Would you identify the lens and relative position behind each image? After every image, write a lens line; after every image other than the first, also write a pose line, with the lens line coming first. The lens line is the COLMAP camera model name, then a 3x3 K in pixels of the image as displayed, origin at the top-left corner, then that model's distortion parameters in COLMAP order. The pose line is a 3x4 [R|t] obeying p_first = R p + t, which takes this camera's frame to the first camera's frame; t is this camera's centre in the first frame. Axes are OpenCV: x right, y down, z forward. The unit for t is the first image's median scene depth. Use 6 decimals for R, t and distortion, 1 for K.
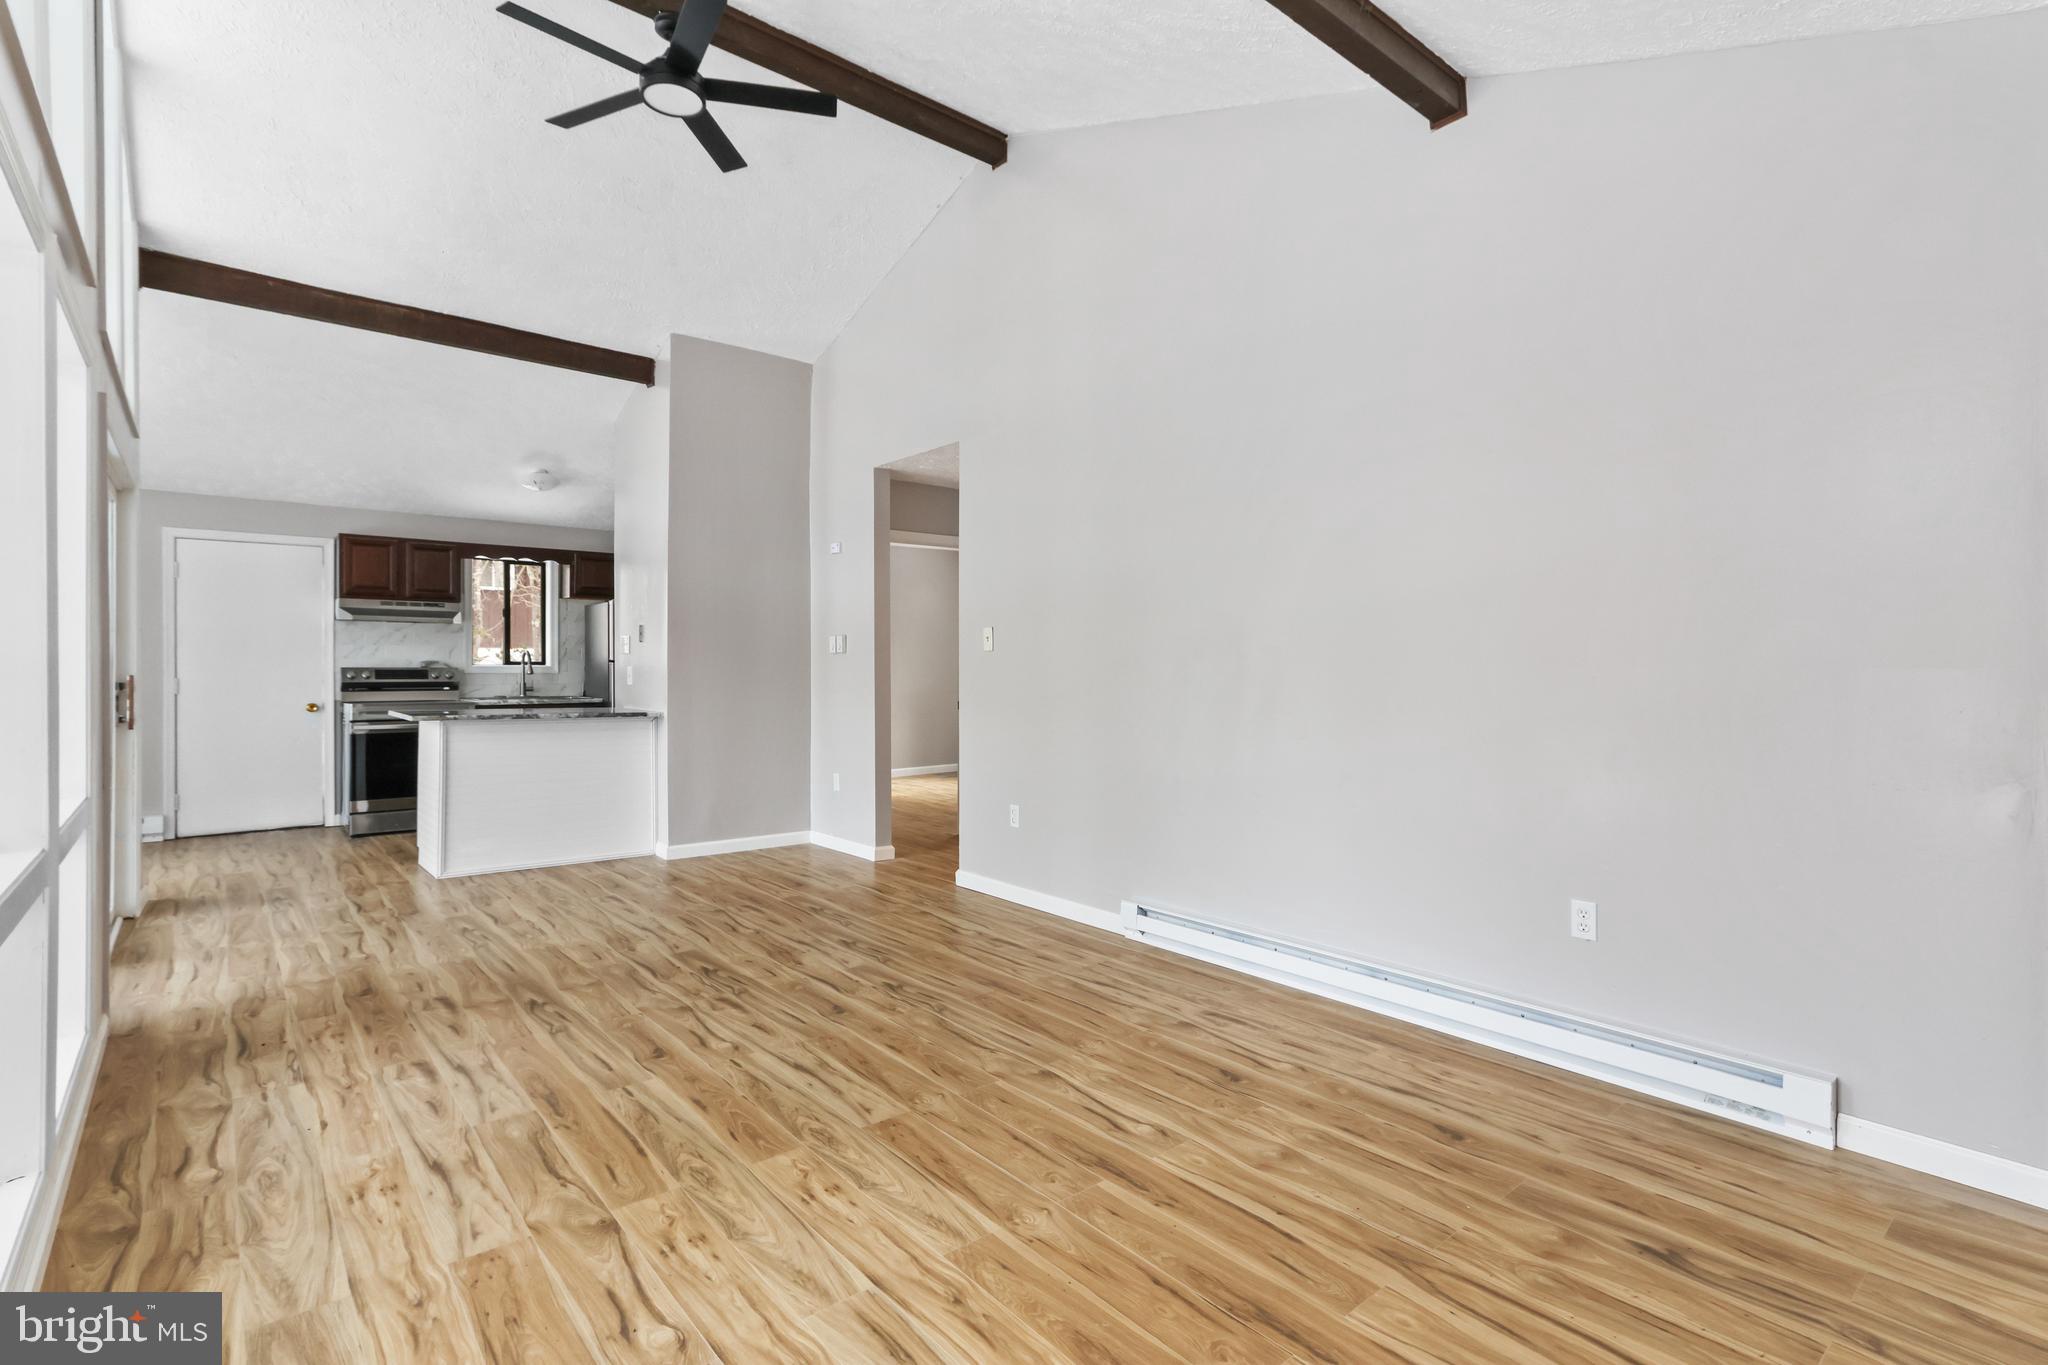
lens RADIAL K [[944.2, 0, 1008.6], [0, 944.2, 663.2], [0, 0, 1]] dist [0.000529, 0.002623]
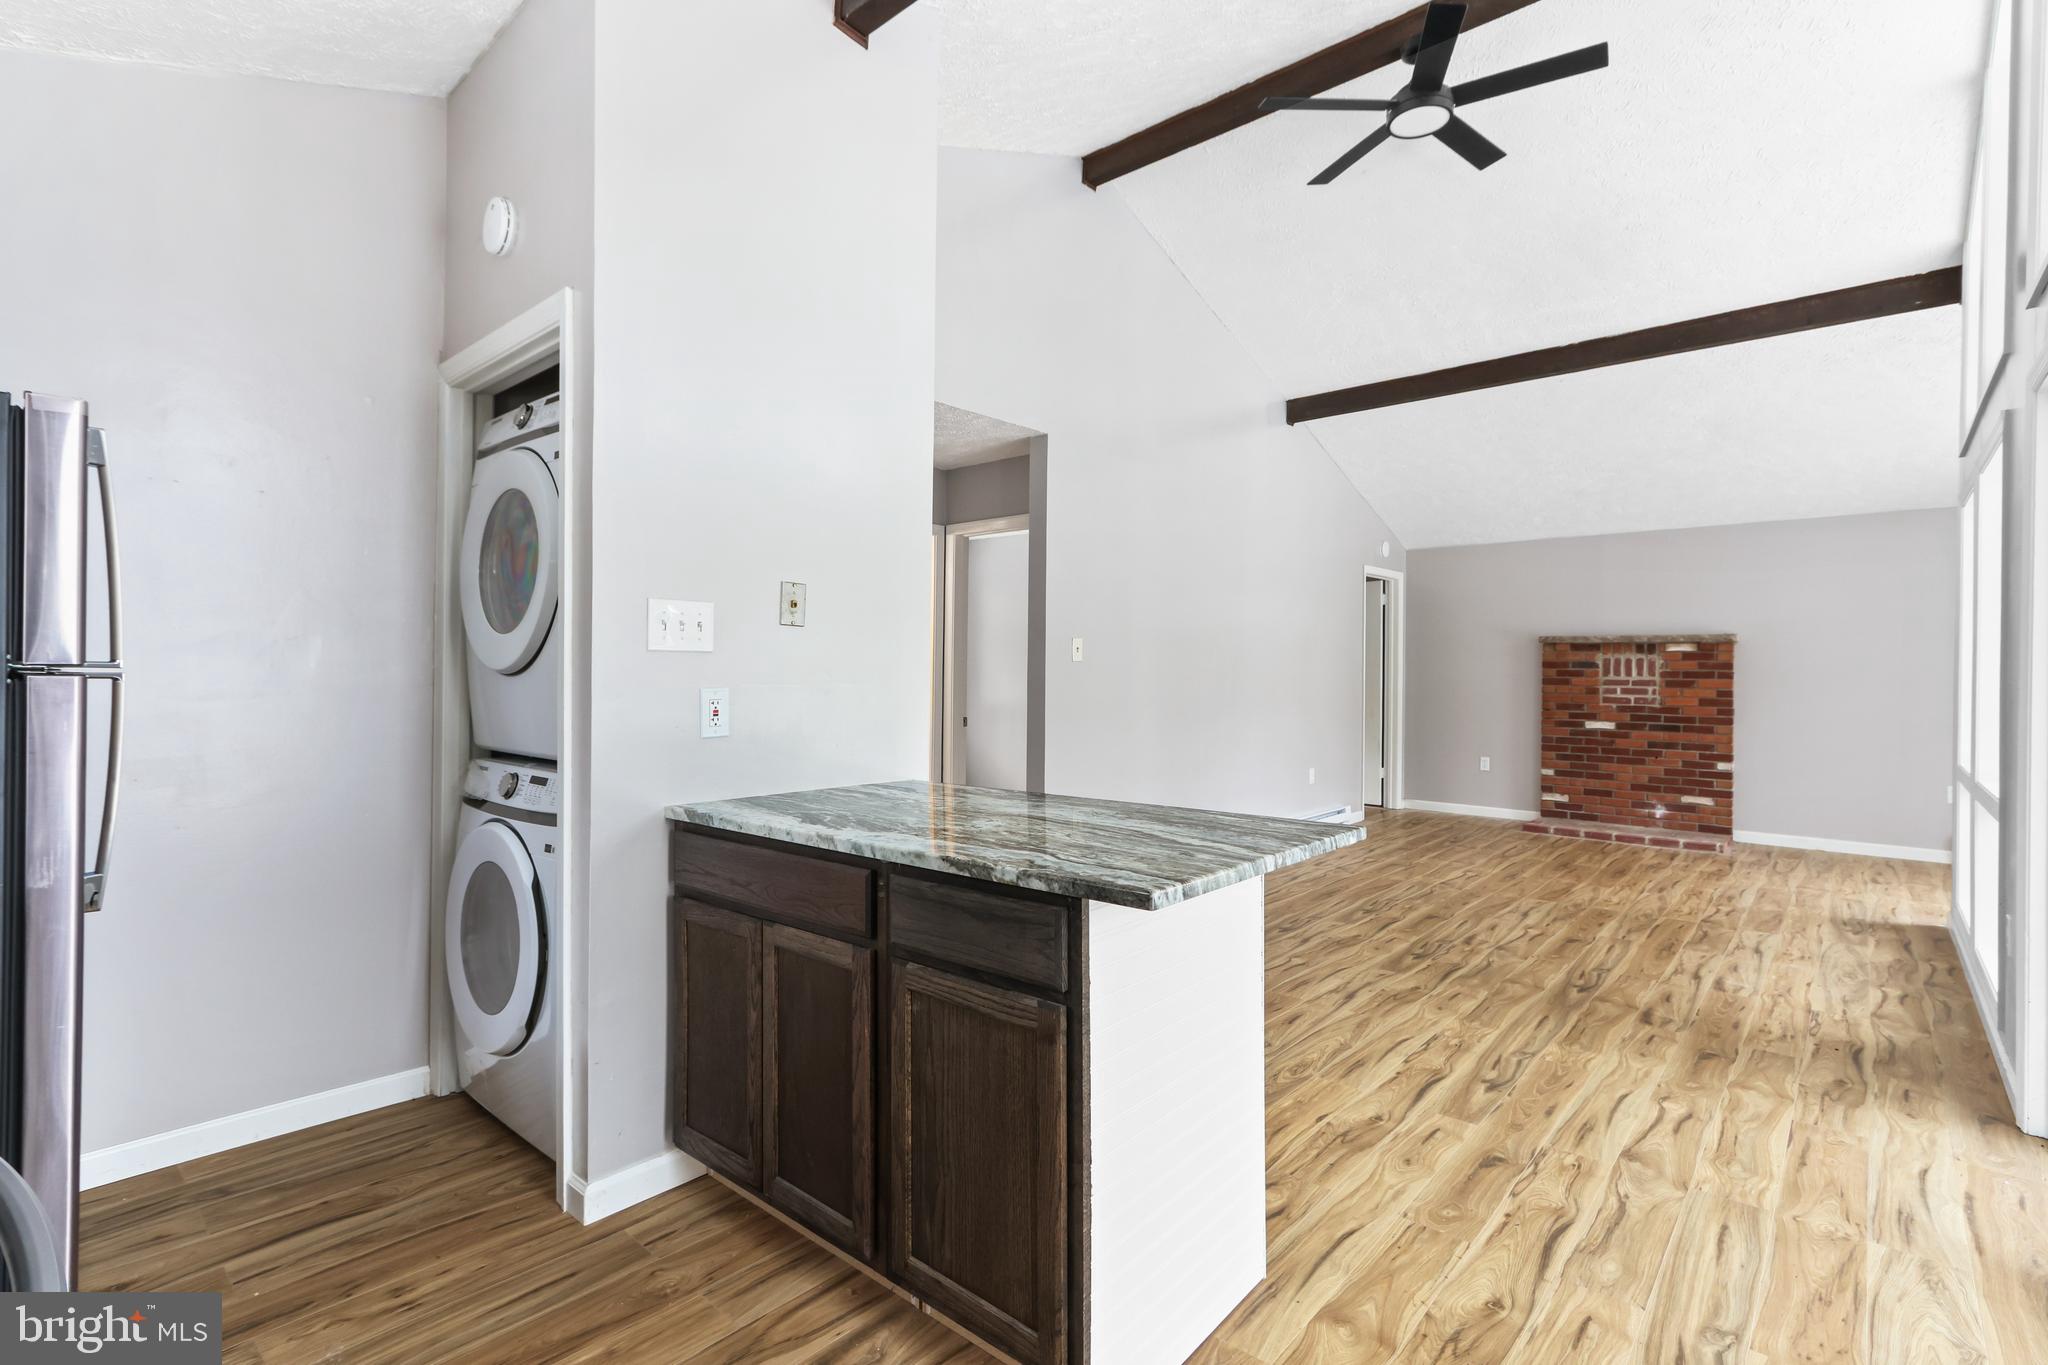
lens RADIAL K [[944.2, 0, 1007.2], [0, 944.2, 676.3], [0, 0, 1]] dist [0.000529, 0.002623]
pose [[-0.131890, -0.013405, 0.991174, -0.809872], [-0.010409, 0.999872, 0.012138, -0.006816], [-0.991210, -0.008716, -0.132013, 0.977799]]
